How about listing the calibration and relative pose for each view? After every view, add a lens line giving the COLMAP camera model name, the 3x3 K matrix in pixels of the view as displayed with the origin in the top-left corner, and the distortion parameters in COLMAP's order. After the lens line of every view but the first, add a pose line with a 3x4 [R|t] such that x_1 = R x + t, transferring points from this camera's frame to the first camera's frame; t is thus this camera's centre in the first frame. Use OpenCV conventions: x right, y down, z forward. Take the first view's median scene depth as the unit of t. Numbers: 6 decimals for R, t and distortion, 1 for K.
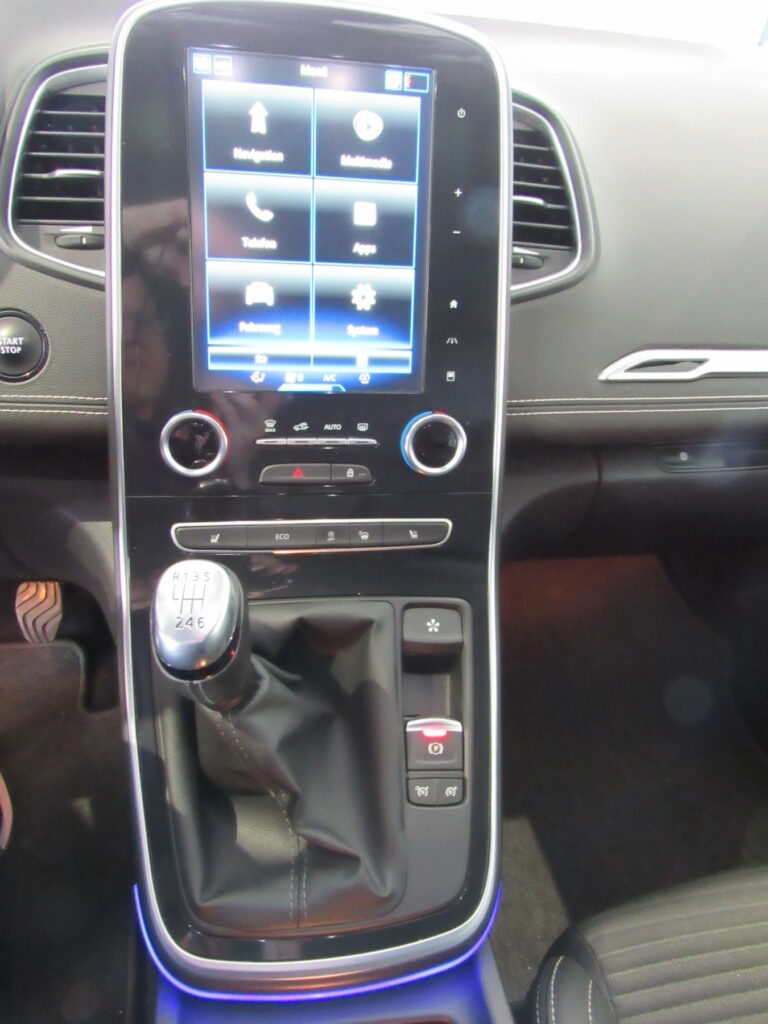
lens RADIAL K [[725.2, 0, 383.8], [0, 725.2, 509.4], [0, 0, 1]] dist [-0.030165, 0.010172]
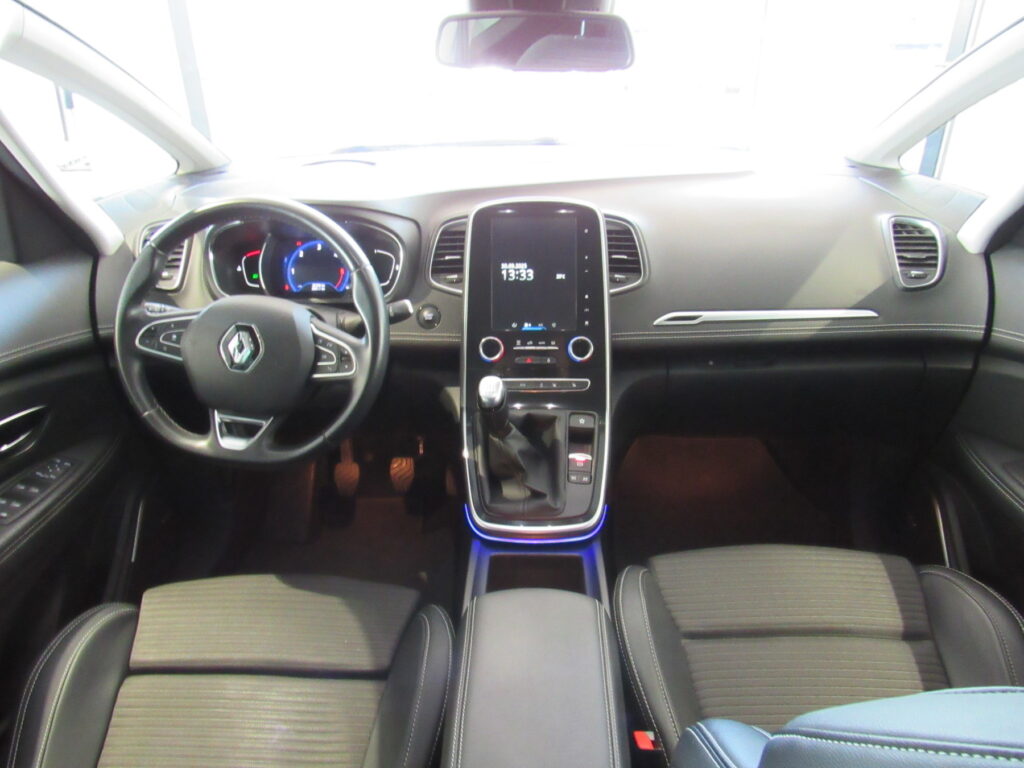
lens RADIAL K [[725.2, 0, 516.3], [0, 725.2, 386.7], [0, 0, 1]] dist [-0.030165, 0.010172]
pose [[0.979638, -0.019446, -0.199828, 0.367414], [-0.020011, 0.980885, -0.193556, 0.562757], [0.199773, 0.193613, 0.960523, -1.548223]]
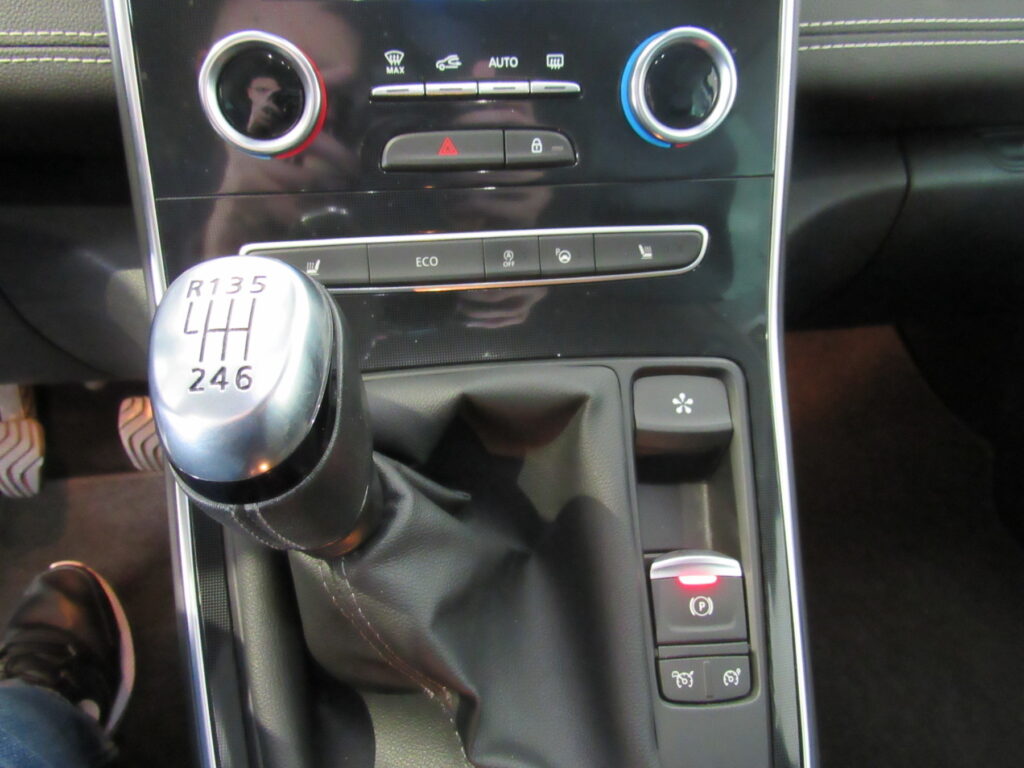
lens RADIAL K [[725.2, 0, 514.3], [0, 725.2, 383.0], [0, 0, 1]] dist [-0.030165, 0.010172]
pose [[0.998114, -0.041521, -0.045205, -0.047004], [0.044393, 0.996931, 0.064489, 0.103898], [0.042389, -0.066375, 0.996894, 0.416133]]
